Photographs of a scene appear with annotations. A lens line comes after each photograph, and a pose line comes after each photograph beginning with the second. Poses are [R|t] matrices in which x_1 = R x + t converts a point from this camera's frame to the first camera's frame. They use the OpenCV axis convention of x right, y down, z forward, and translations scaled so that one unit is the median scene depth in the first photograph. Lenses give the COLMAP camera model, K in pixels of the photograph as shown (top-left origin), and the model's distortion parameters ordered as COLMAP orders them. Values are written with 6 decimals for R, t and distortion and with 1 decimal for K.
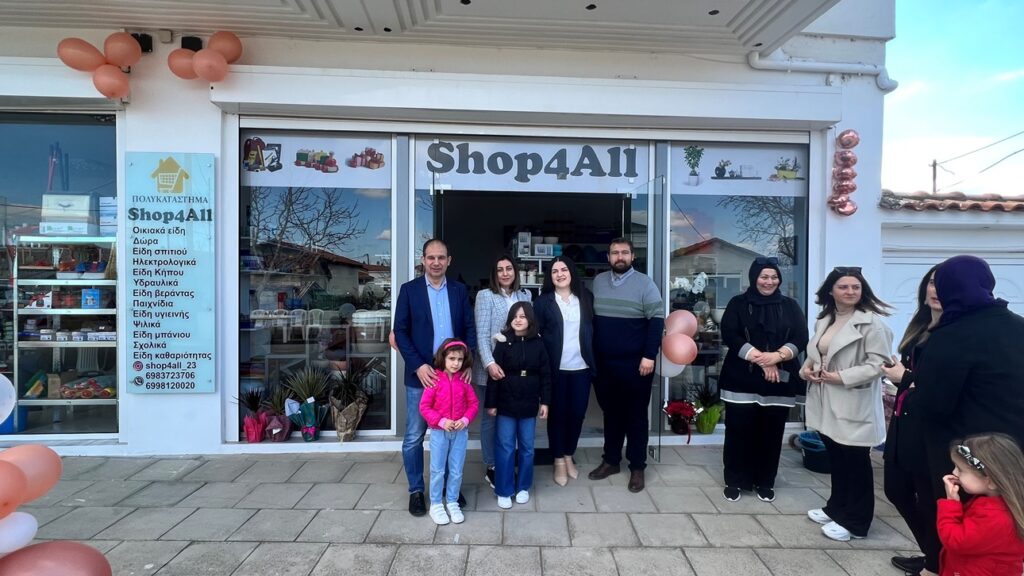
lens RADIAL K [[478.2, 0, 511.6], [0, 478.2, 290.3], [0, 0, 1]] dist [-0.001188, -0.000523]
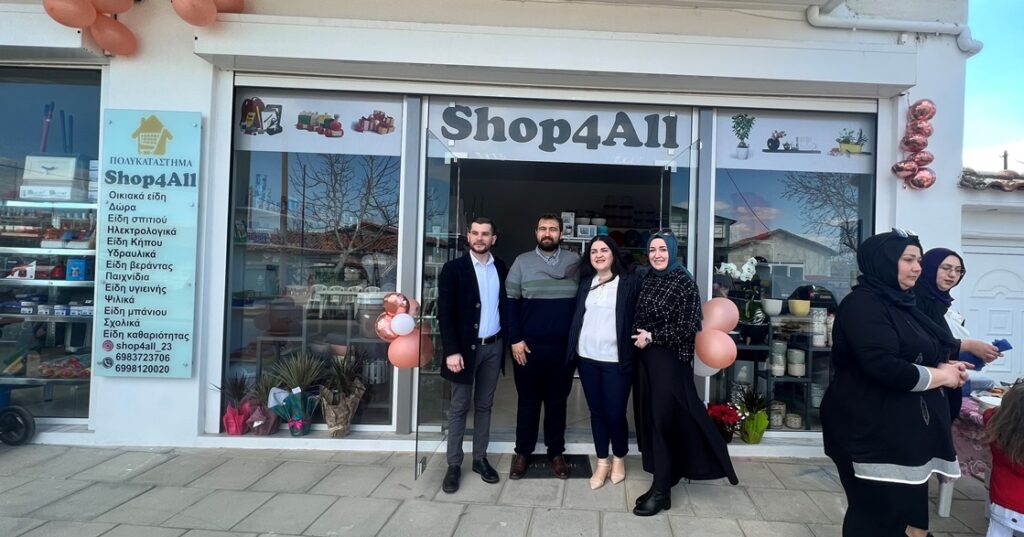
lens RADIAL K [[439.8, 0, 571.8], [0, 439.8, 263.5], [0, 0, 1]] dist [-0.003621, 0.001815]
pose [[0.998867, 0.024235, -0.040957, 0.111553], [-0.025195, 0.999416, -0.023103, 0.001023], [0.040374, 0.024109, 0.998894, 0.193804]]
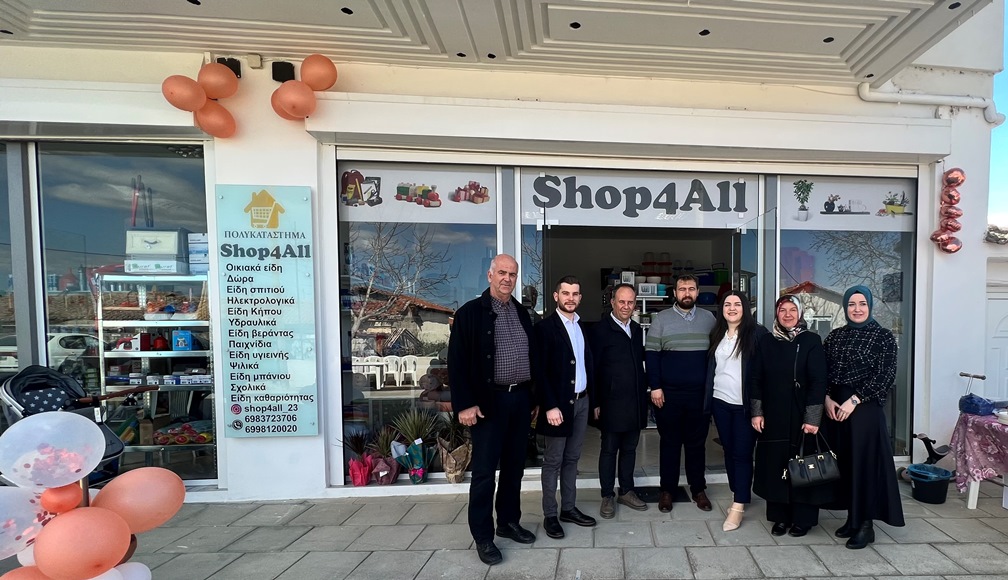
lens RADIAL K [[478.2, 0, 619.0], [0, 478.2, 350.0], [0, 0, 1]] dist [-0.002898, 0.000709]
pose [[0.999417, -0.011035, 0.032308, -0.038449], [0.010109, 0.999538, 0.028679, 0.018221], [-0.032610, -0.028336, 0.999066, 0.016010]]
